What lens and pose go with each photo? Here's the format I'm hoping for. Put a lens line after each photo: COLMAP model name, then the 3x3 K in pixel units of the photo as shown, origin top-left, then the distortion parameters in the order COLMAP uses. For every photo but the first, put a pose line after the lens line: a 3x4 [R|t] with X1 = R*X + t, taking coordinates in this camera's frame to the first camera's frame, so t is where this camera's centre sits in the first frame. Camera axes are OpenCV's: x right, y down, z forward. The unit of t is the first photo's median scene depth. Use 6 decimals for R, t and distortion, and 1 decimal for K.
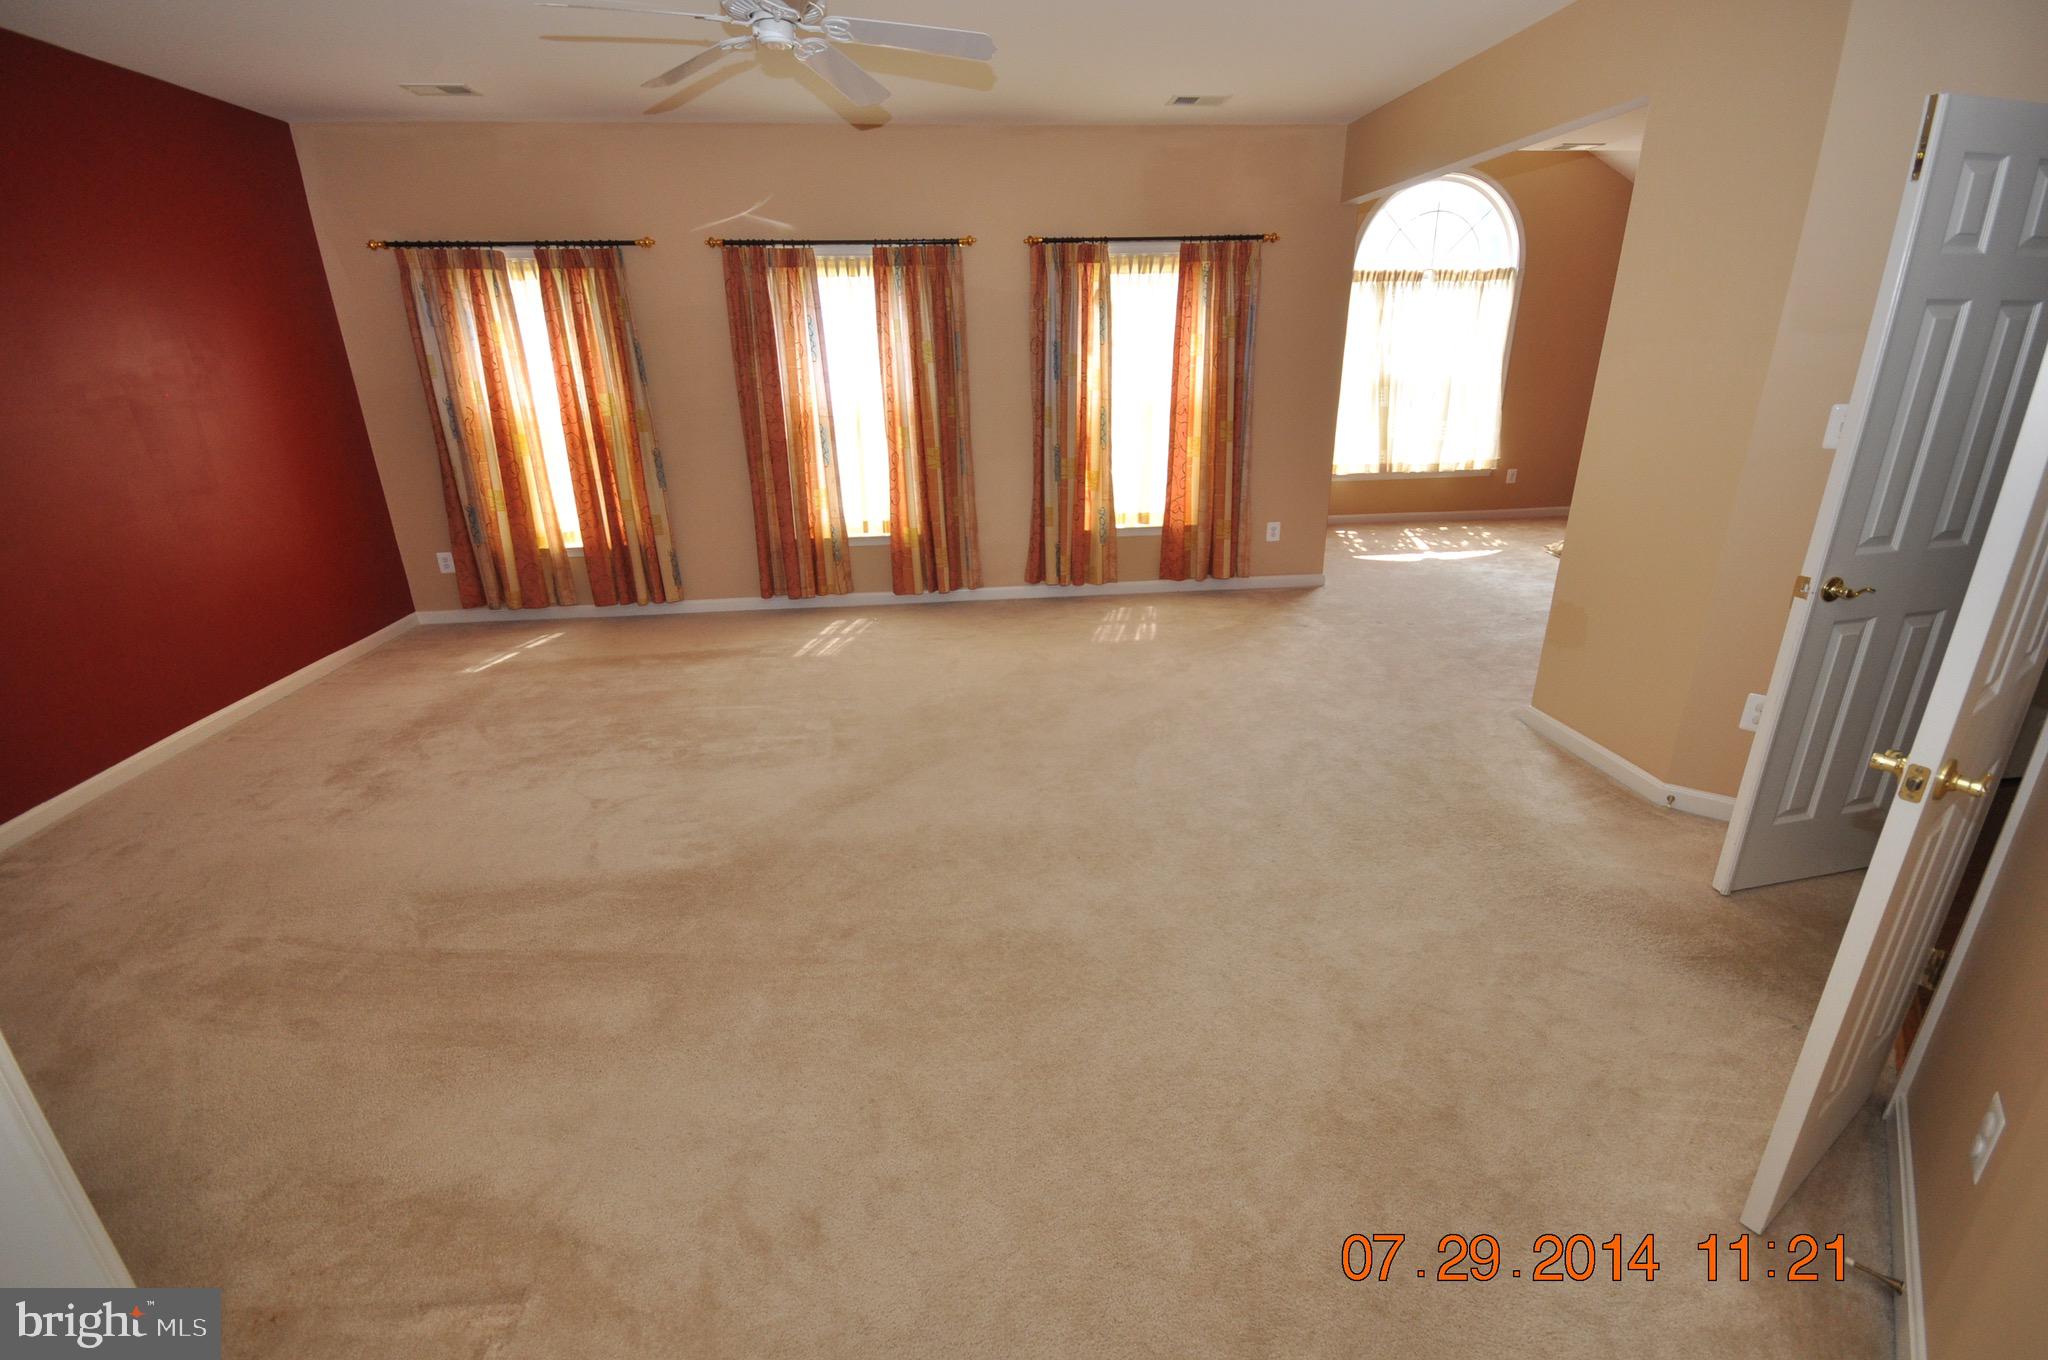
lens RADIAL K [[897.4, 0, 1031.2], [0, 897.4, 689.3], [0, 0, 1]] dist [-0.001796, -0.001621]
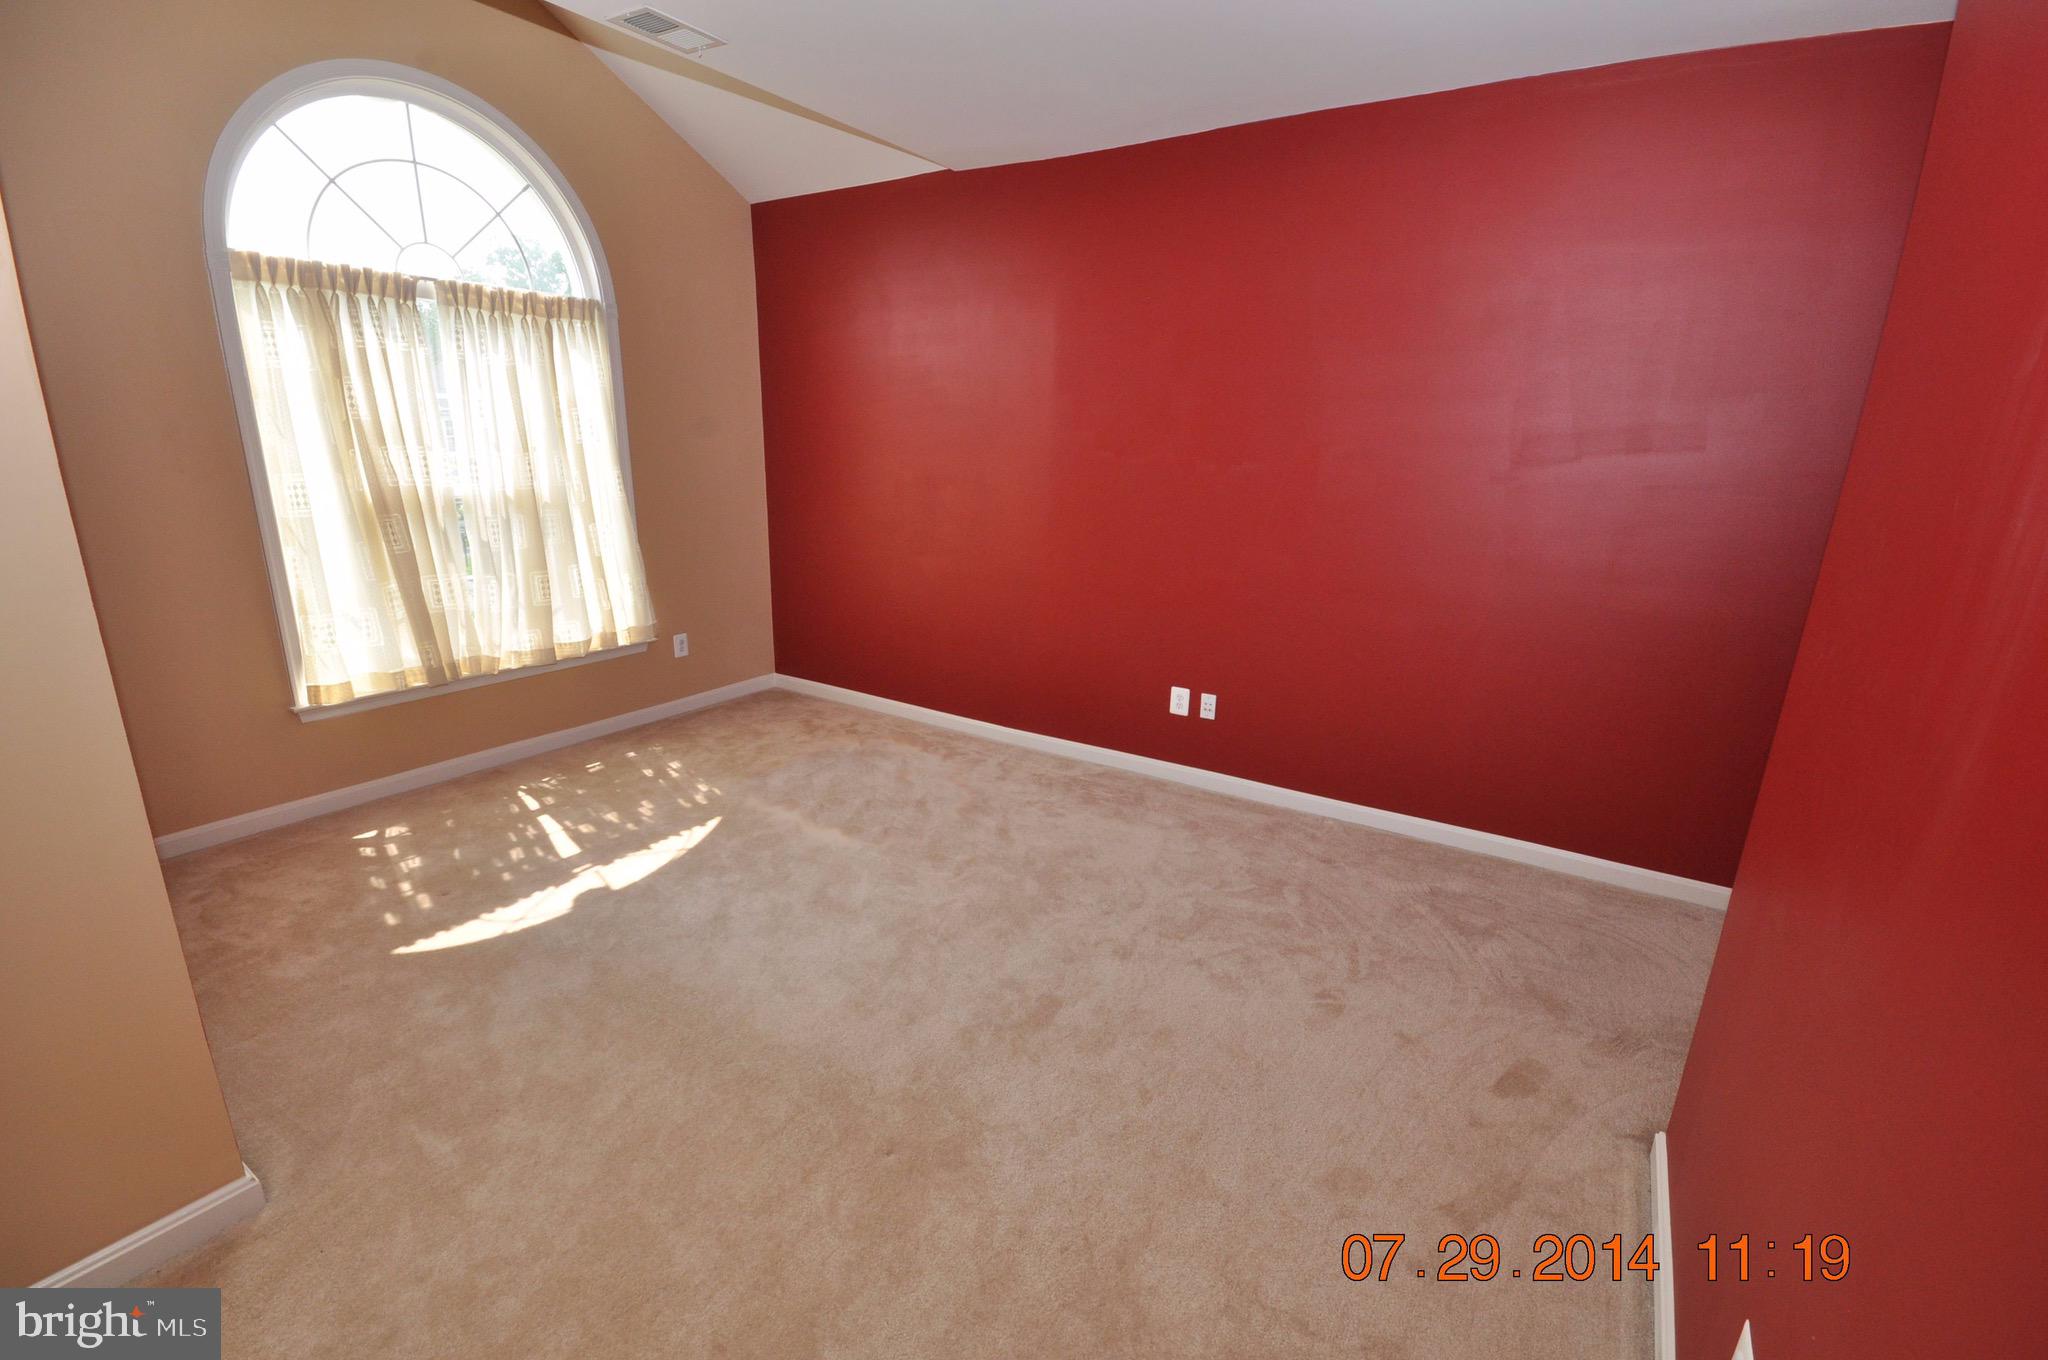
lens RADIAL K [[897.4, 0, 1032.8], [0, 897.4, 682.6], [0, 0, 1]] dist [-0.001796, -0.001621]
pose [[0.612873, -0.181278, 0.769107, 0.224885], [0.251602, 0.967439, 0.027533, -0.181003], [-0.749055, 0.176635, 0.638527, 0.468051]]
